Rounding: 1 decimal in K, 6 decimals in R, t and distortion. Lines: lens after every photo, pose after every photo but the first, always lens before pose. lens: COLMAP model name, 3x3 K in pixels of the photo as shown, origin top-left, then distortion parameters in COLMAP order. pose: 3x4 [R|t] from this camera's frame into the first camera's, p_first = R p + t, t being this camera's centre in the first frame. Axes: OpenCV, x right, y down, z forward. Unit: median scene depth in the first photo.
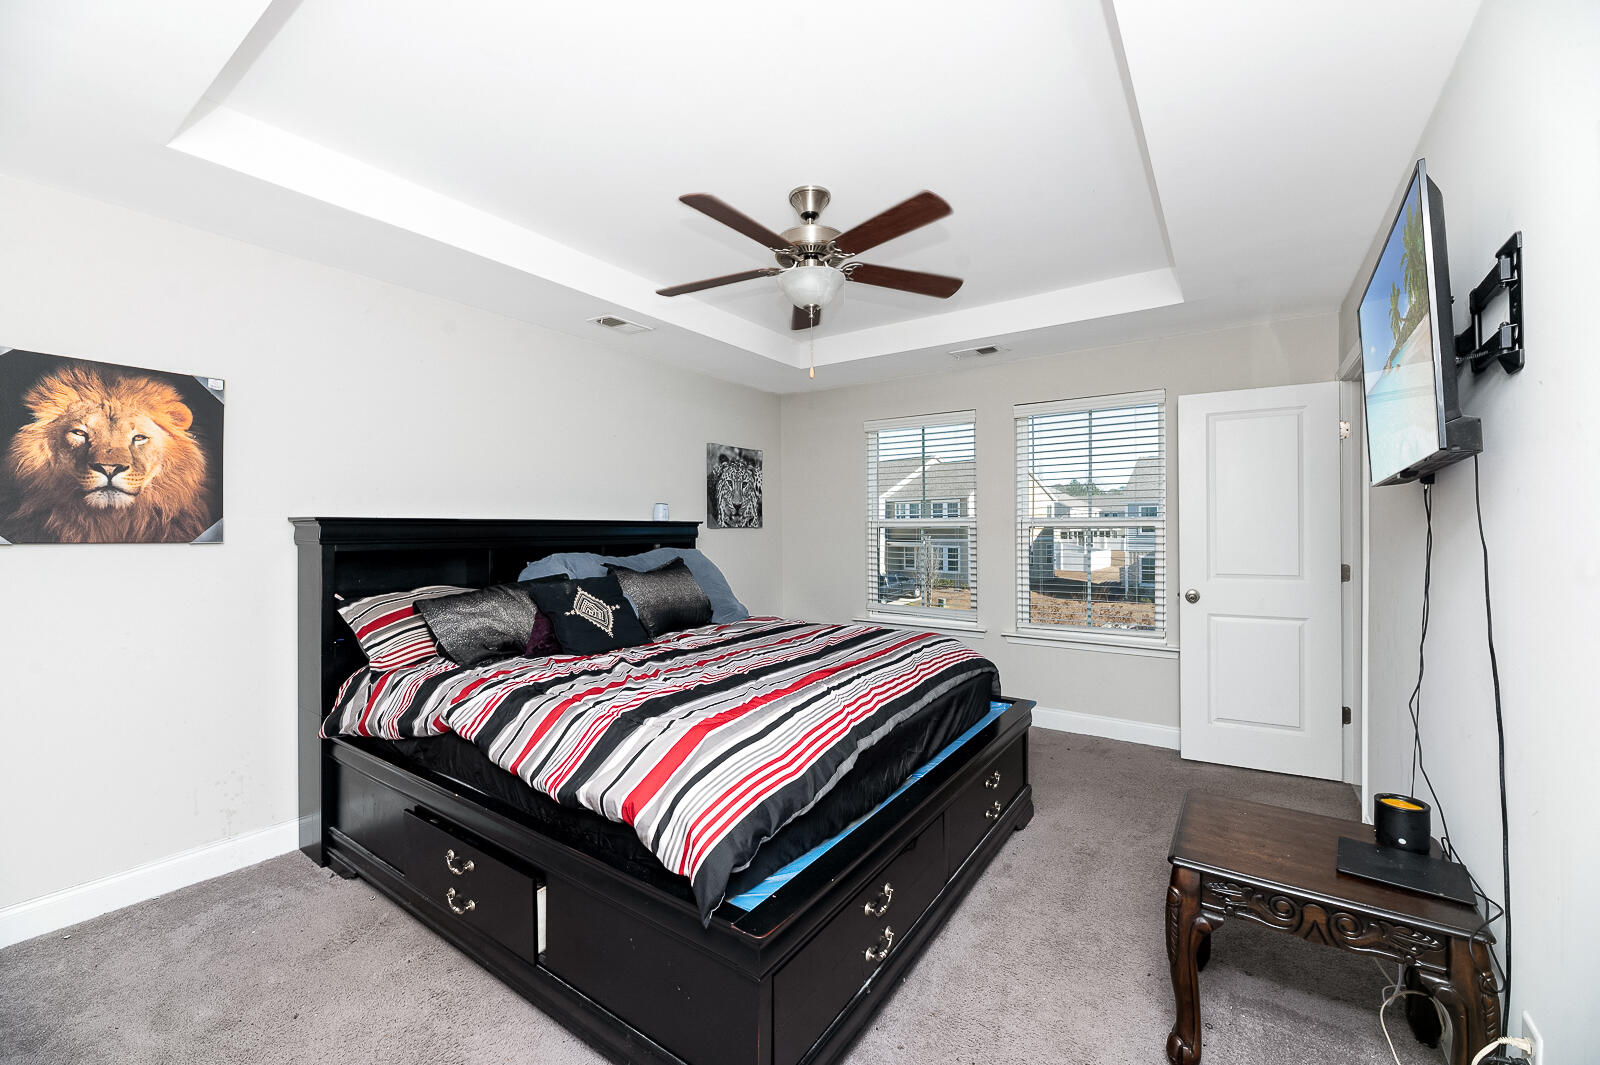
lens RADIAL K [[635.8, 0, 796.3], [0, 635.8, 531.5], [0, 0, 1]] dist [-0.001958, -0.003200]
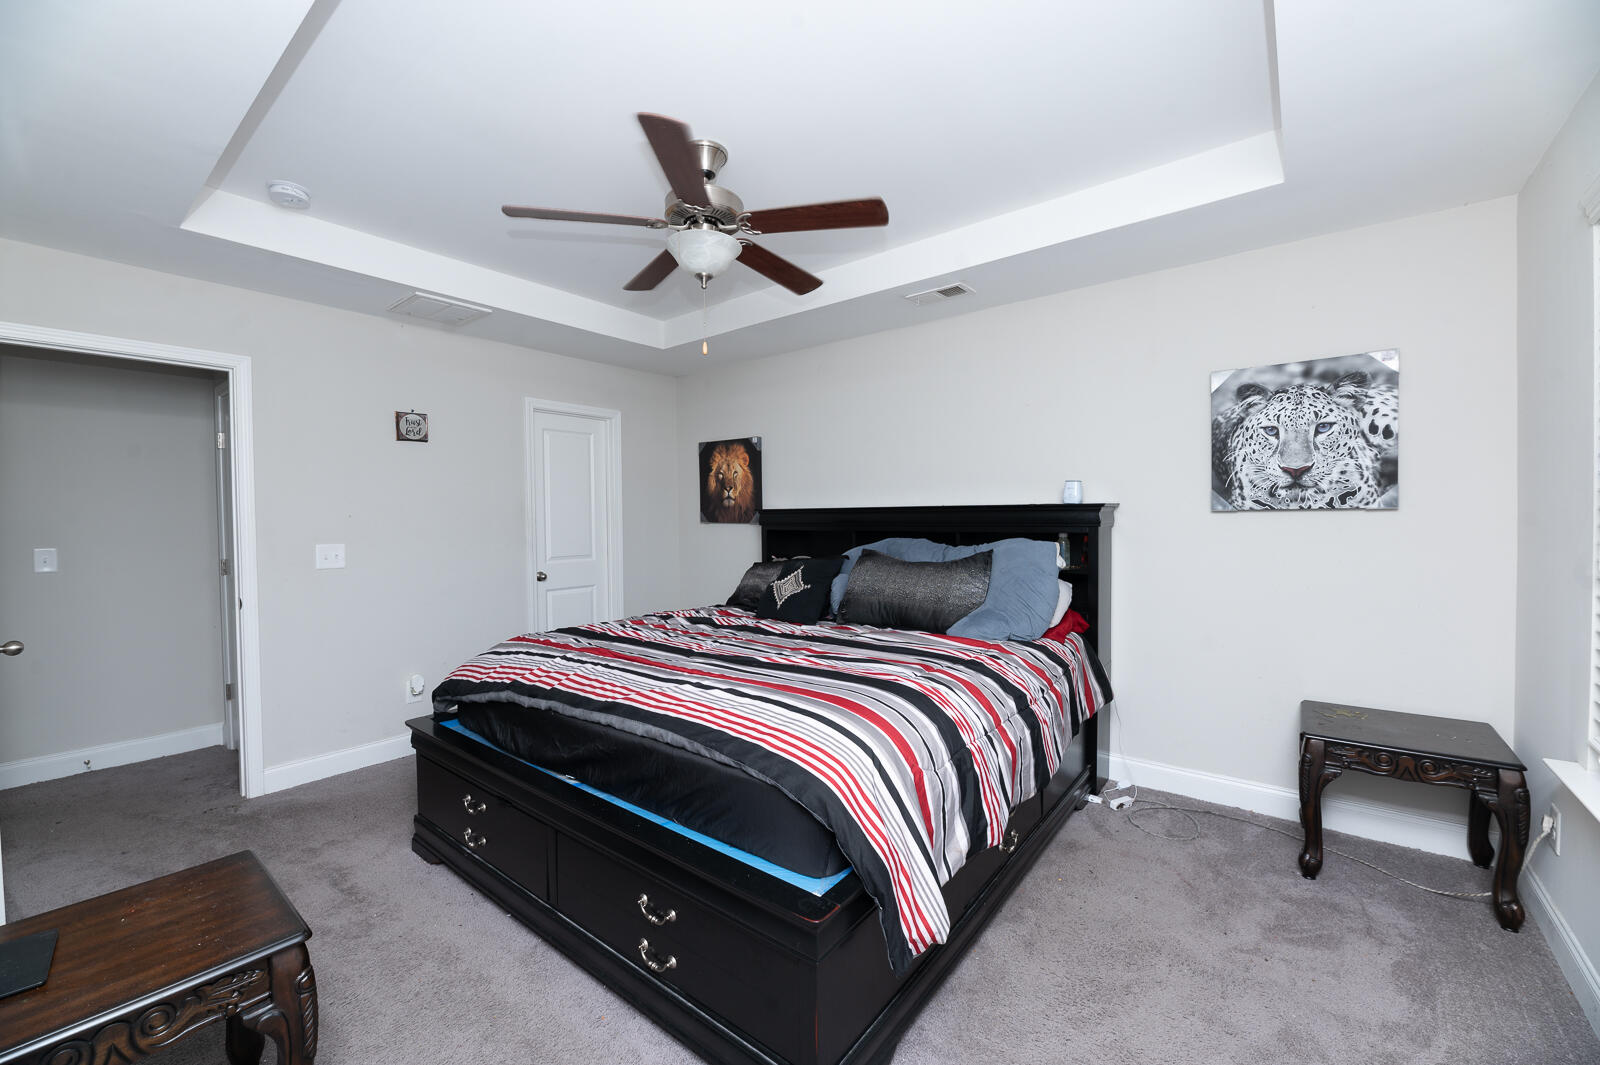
lens RADIAL K [[635.8, 0, 796.3], [0, 635.8, 531.5], [0, 0, 1]] dist [-0.001958, -0.003200]
pose [[-0.071672, 0.024980, -0.997115, 0.614245], [0.002059, 0.999688, 0.024897, -0.003216], [0.997426, -0.000268, -0.071701, 0.789570]]
